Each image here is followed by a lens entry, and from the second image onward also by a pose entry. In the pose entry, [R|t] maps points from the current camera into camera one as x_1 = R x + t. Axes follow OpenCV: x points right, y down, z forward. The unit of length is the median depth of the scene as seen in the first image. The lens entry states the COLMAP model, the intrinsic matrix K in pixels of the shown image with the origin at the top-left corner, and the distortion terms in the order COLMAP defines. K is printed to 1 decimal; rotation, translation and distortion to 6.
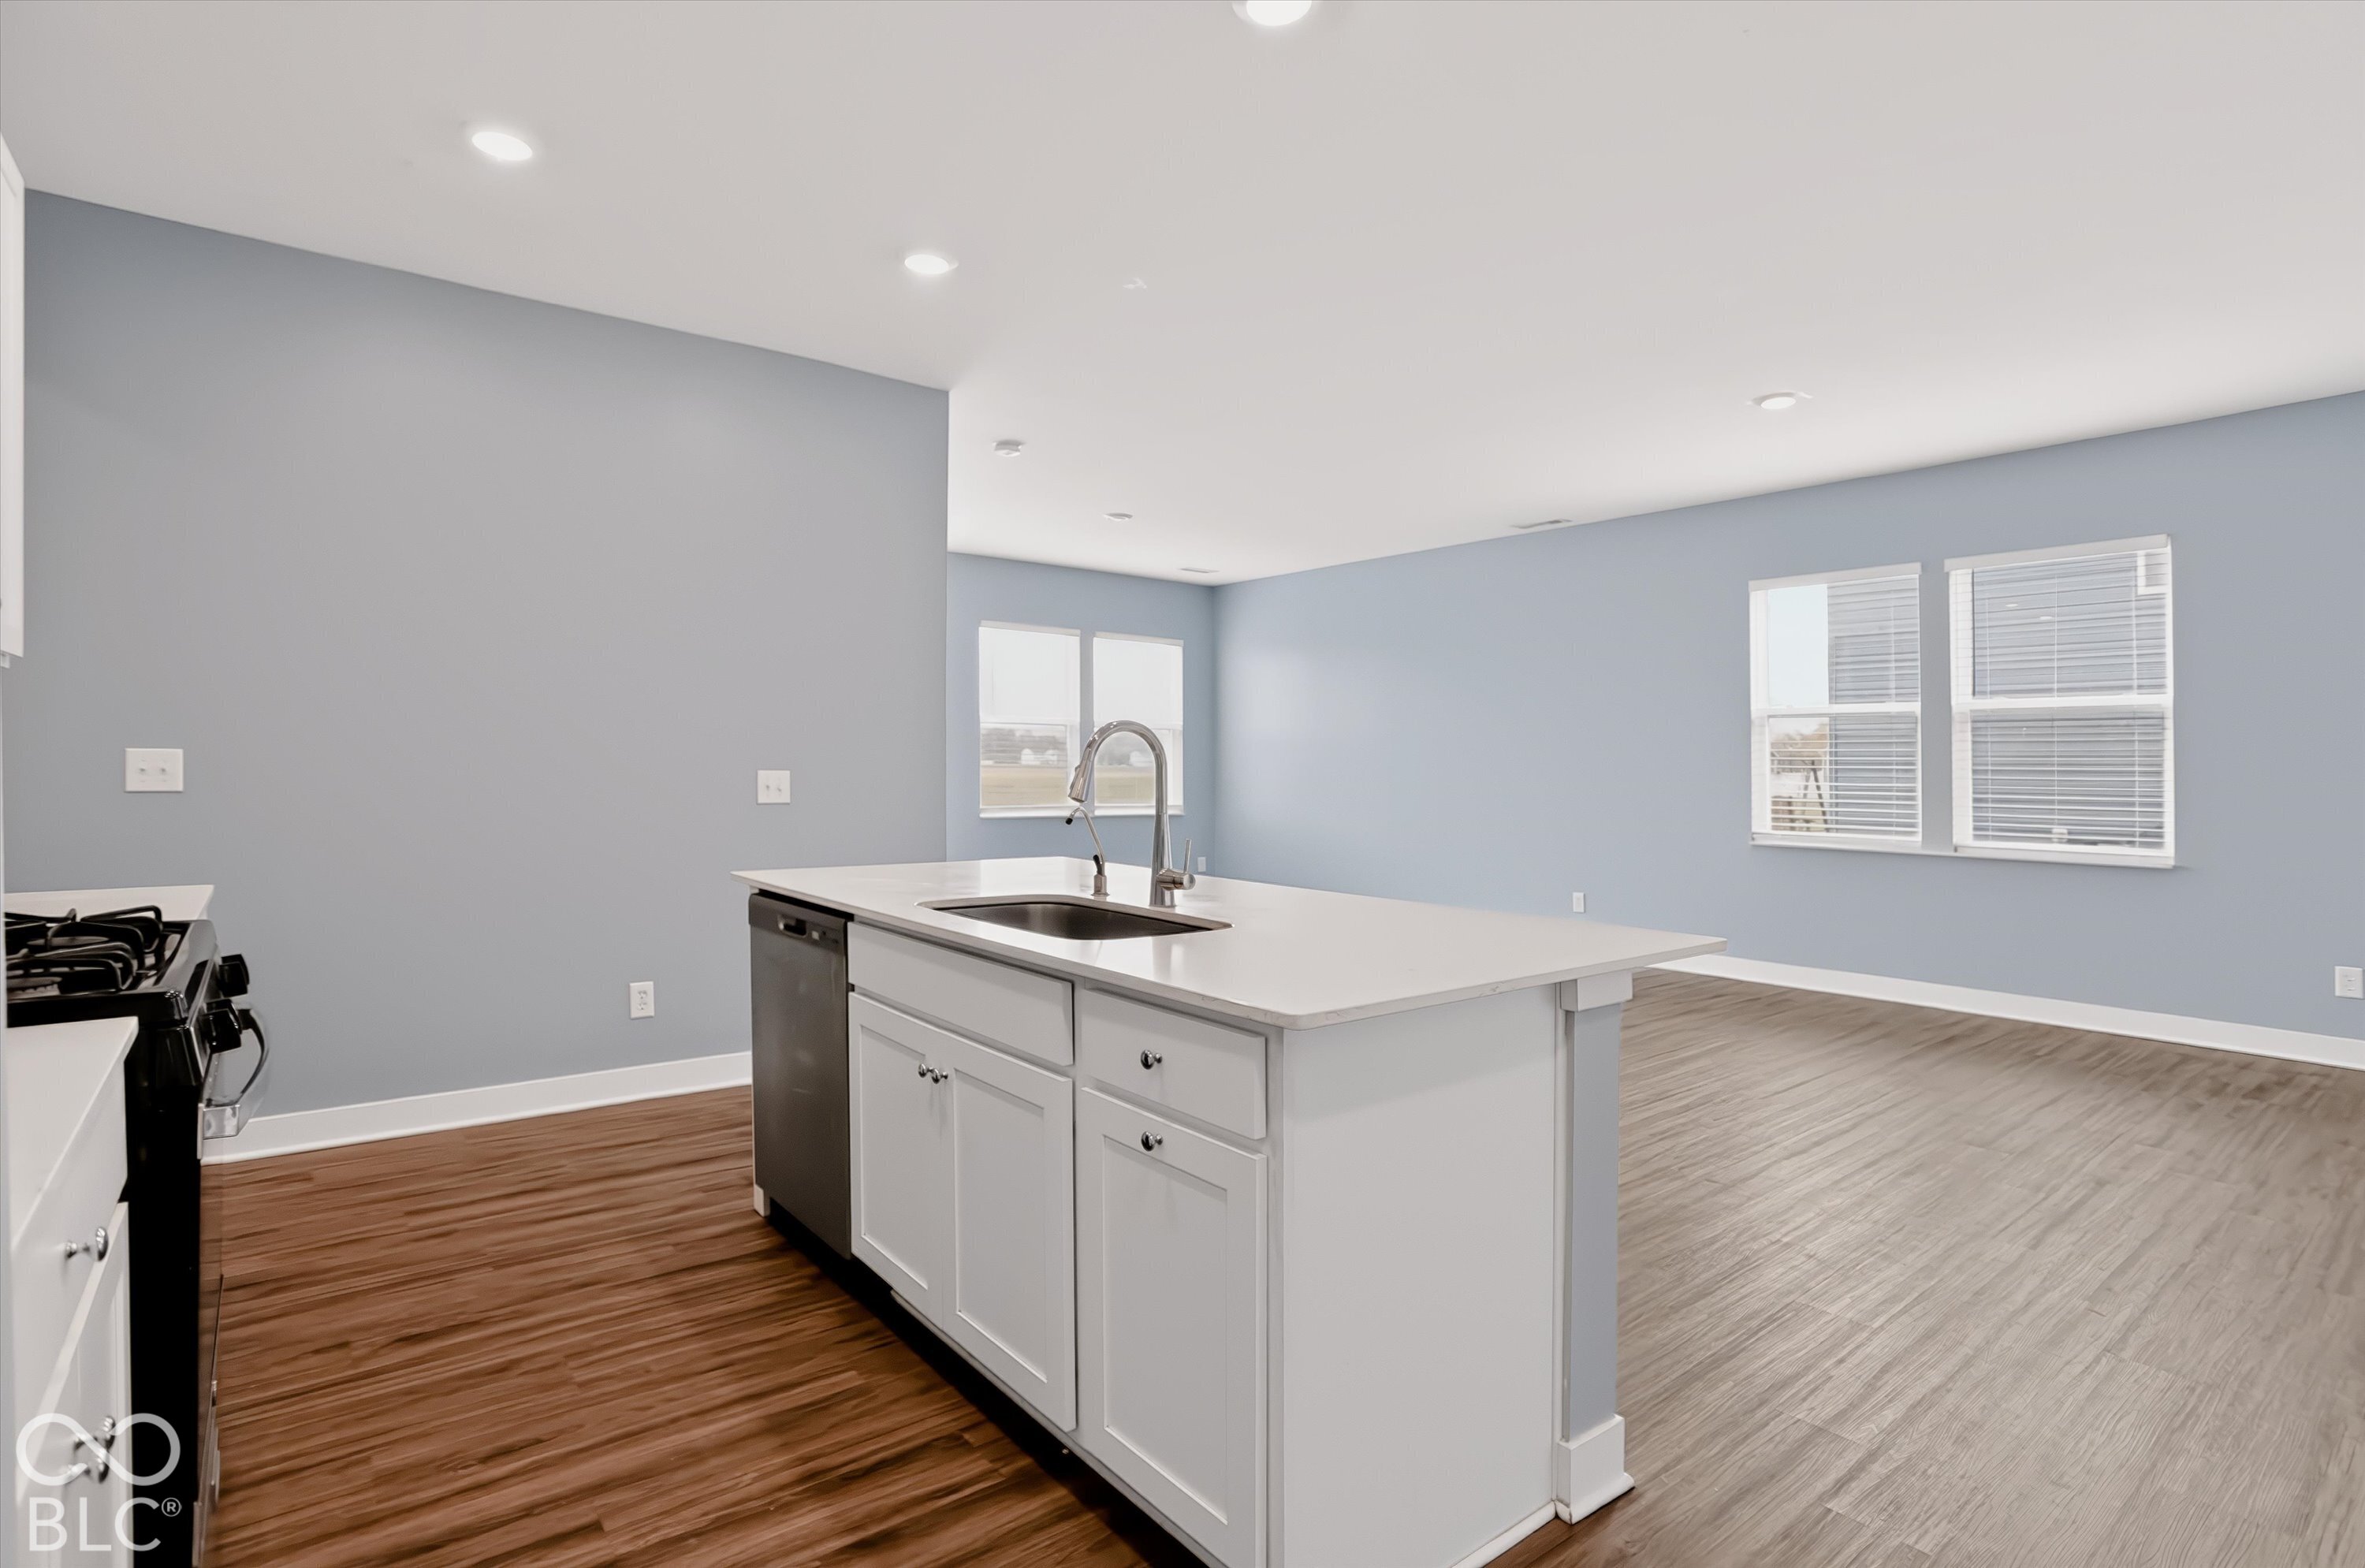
lens RADIAL K [[1175.3, 0, 1189.2], [0, 1175.3, 778.7], [0, 0, 1]] dist [-0.057428, 0.018995]
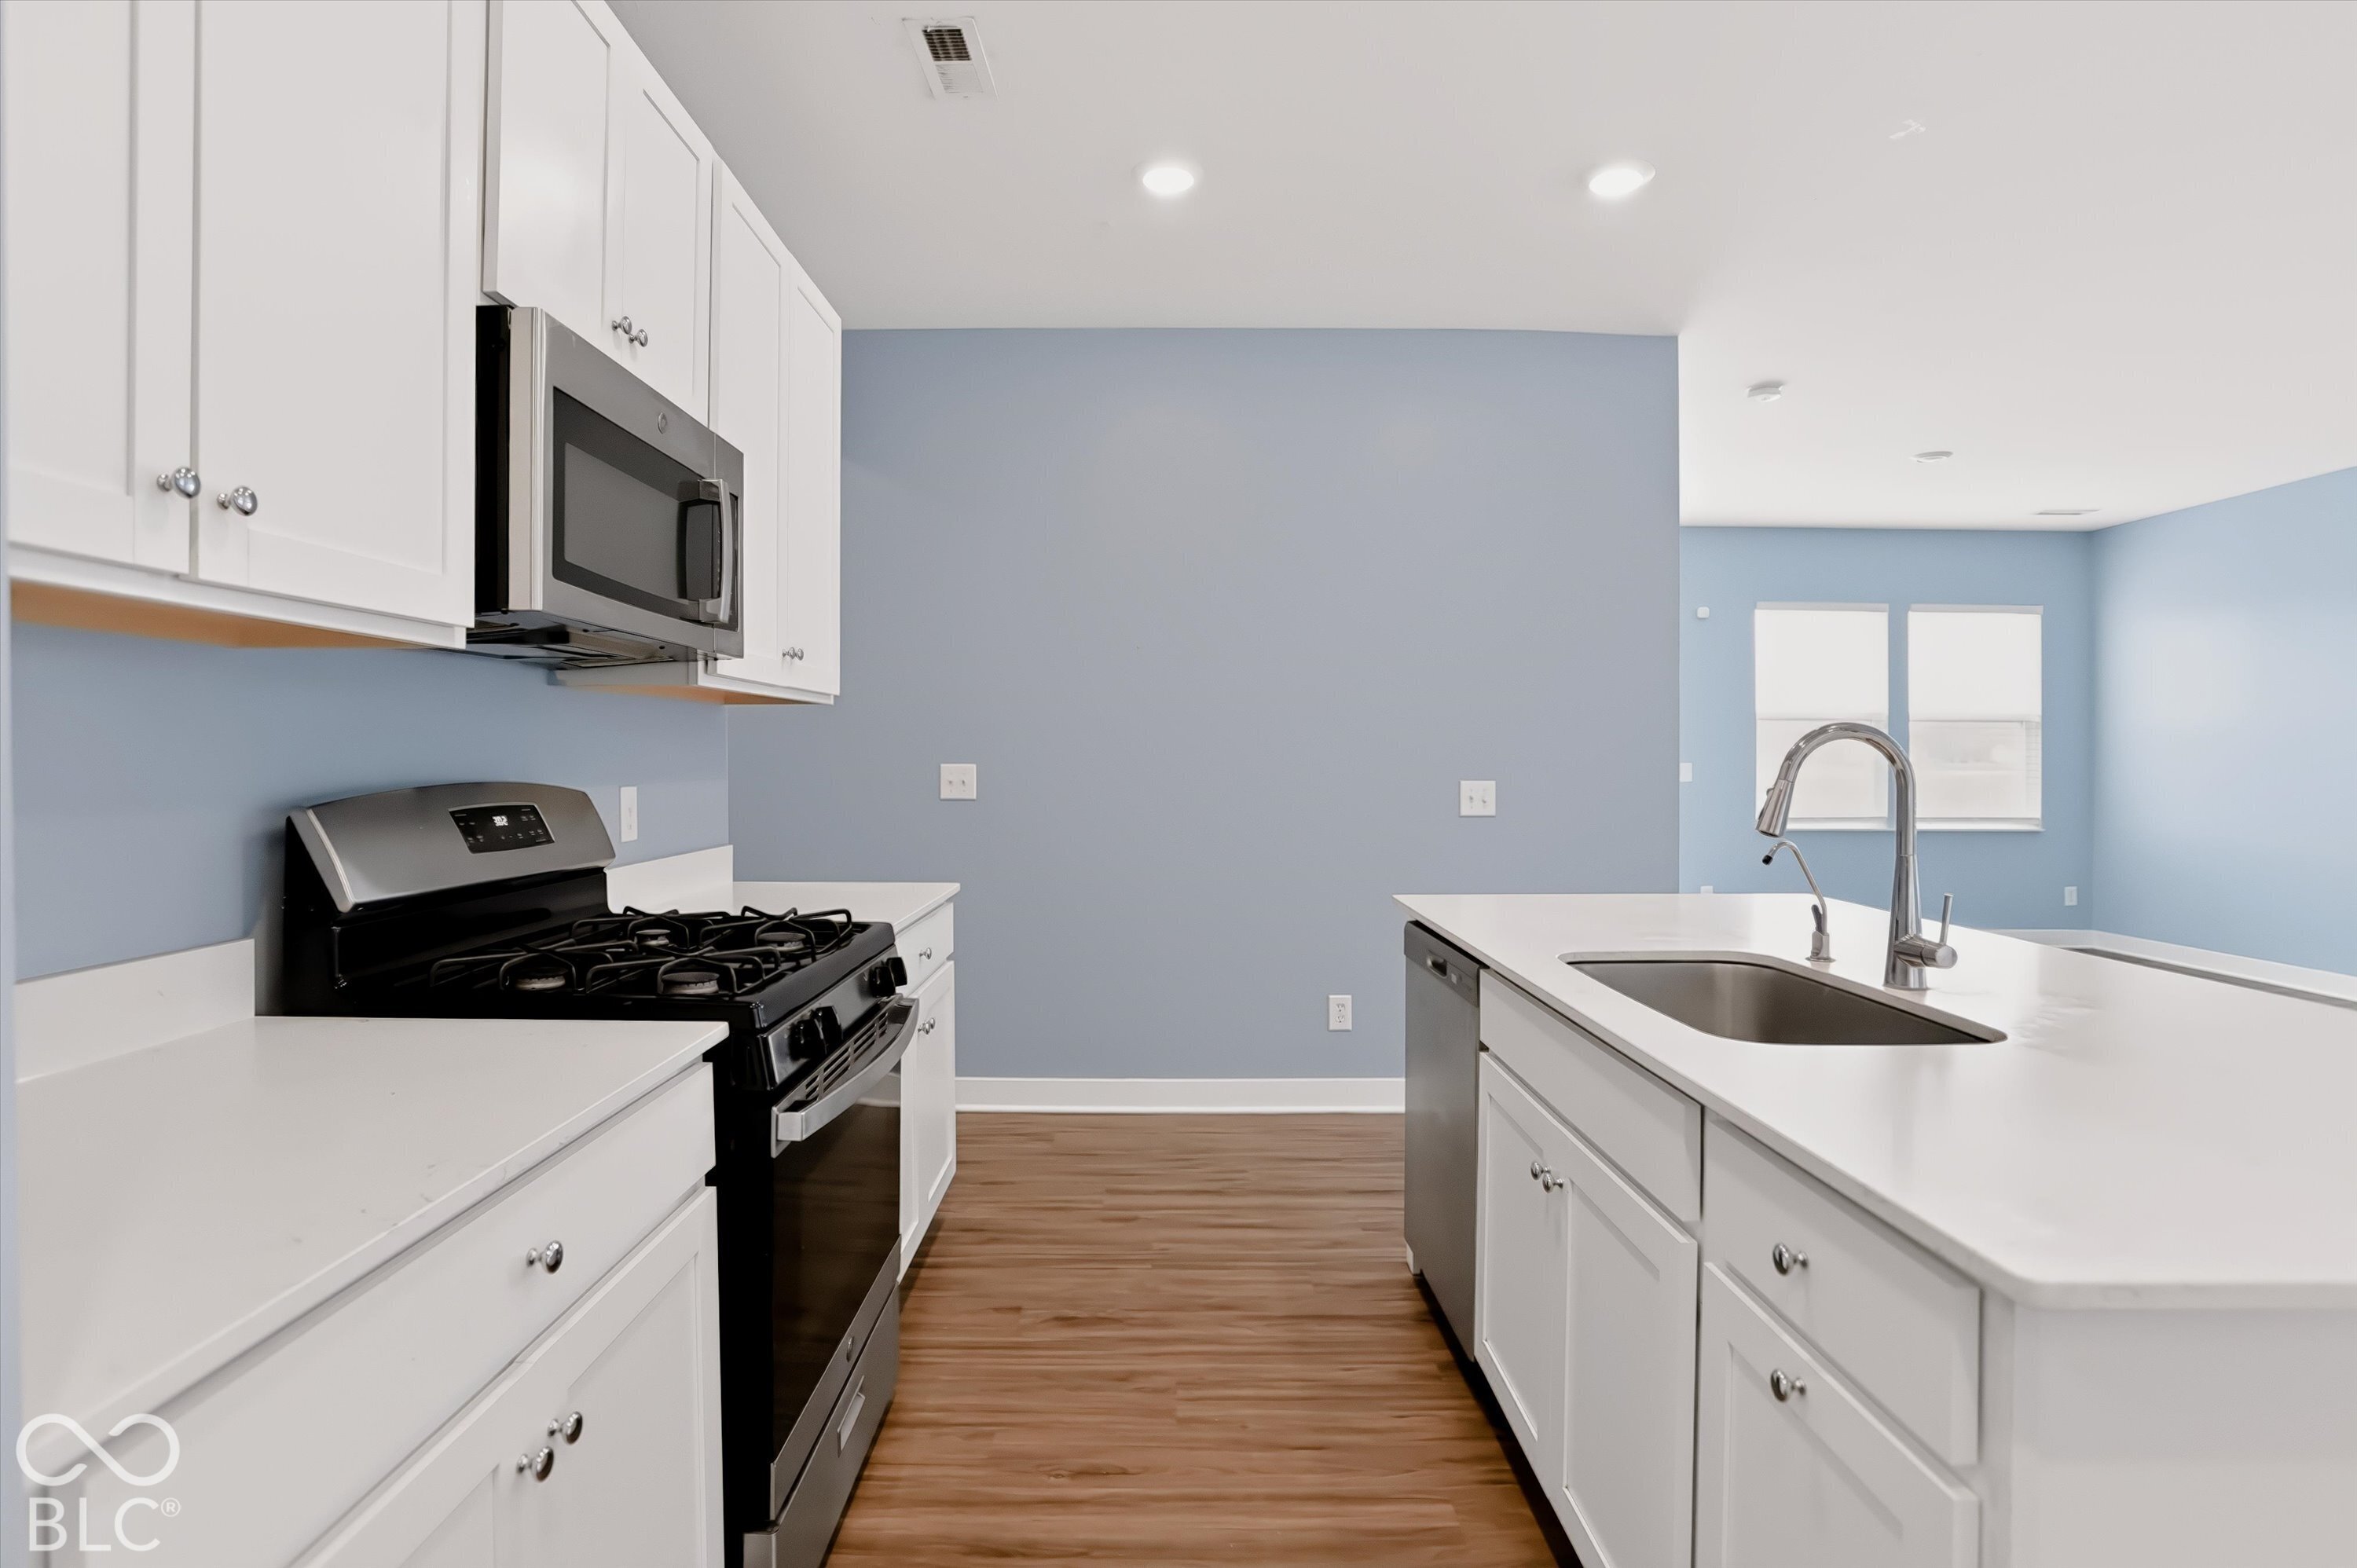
lens RADIAL K [[1171.2, 0, 1163.6], [0, 1171.2, 790.8], [0, 0, 1]] dist [-0.057428, 0.018995]
pose [[0.776866, 0.007899, -0.629617, 0.061446], [-0.001570, 0.999942, 0.010608, -0.015109], [0.629664, -0.007253, 0.776833, 0.198946]]
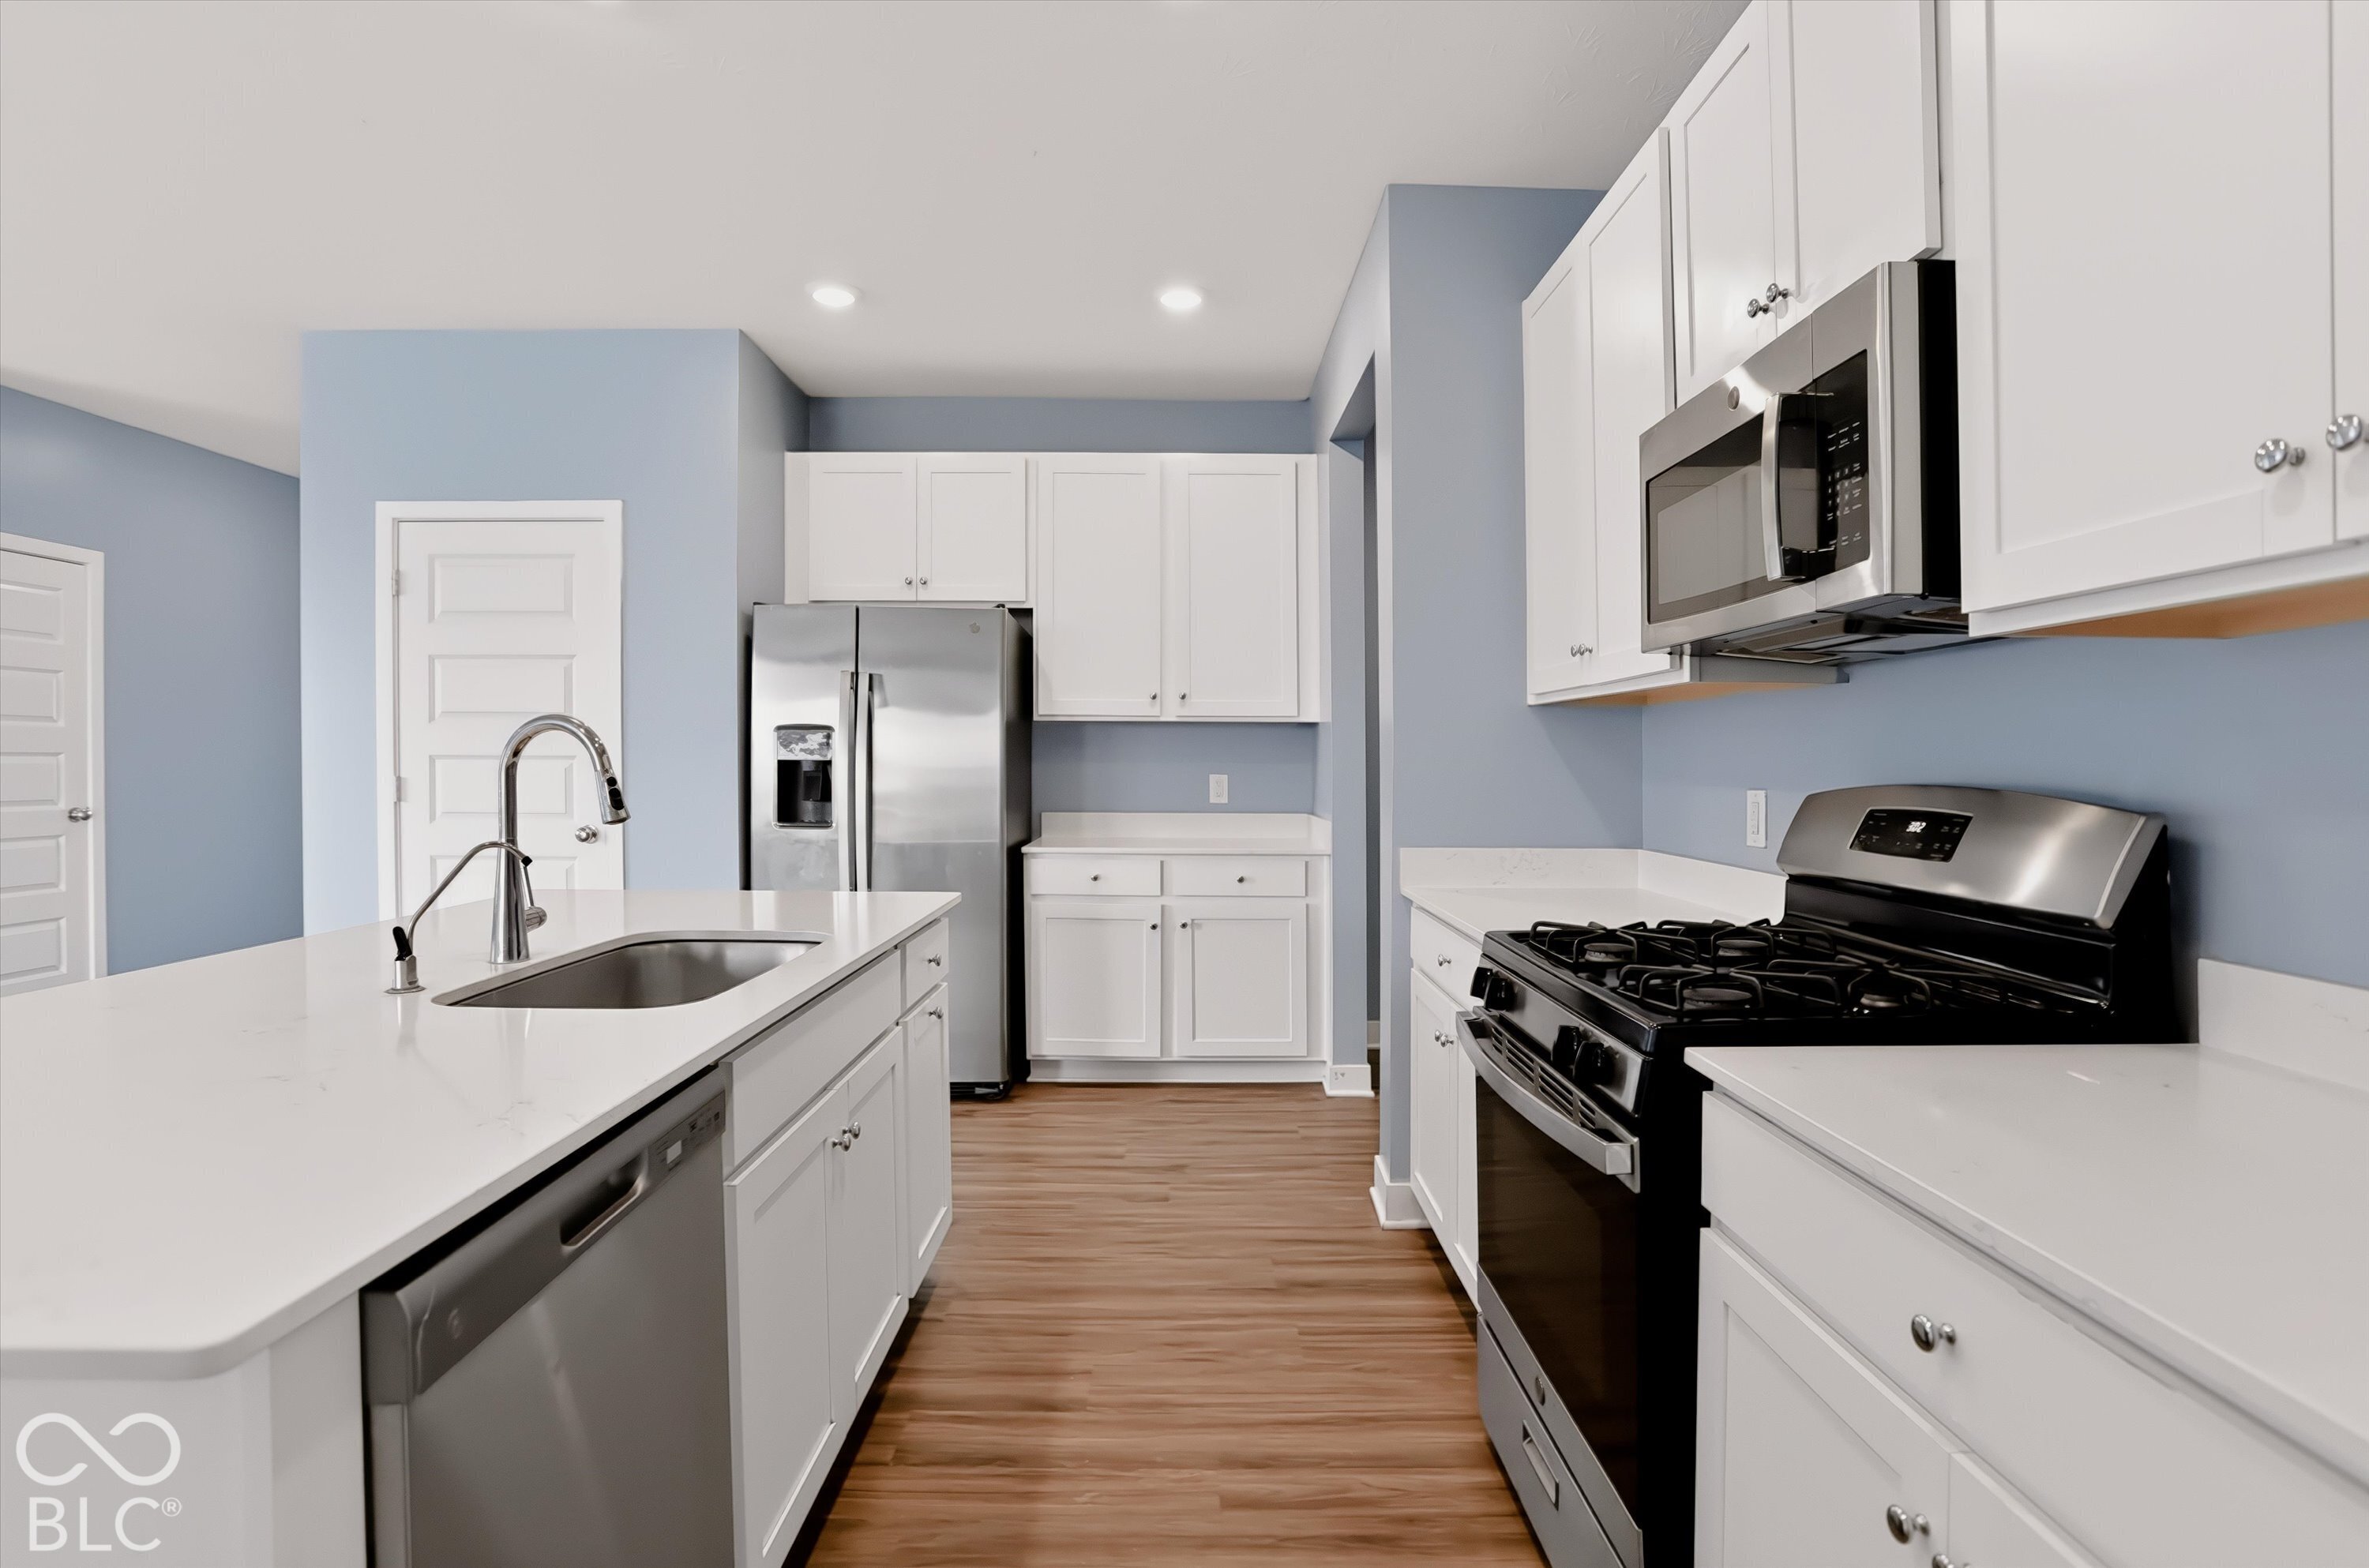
lens RADIAL K [[1164.5, 0, 1187.1], [0, 1164.5, 773.6], [0, 0, 1]] dist [-0.034527, 0.000165]
pose [[-0.786917, -0.009645, 0.616984, -0.803114], [-0.005544, 0.999948, 0.008561, -0.018092], [-0.617035, 0.003316, -0.786929, 1.304868]]
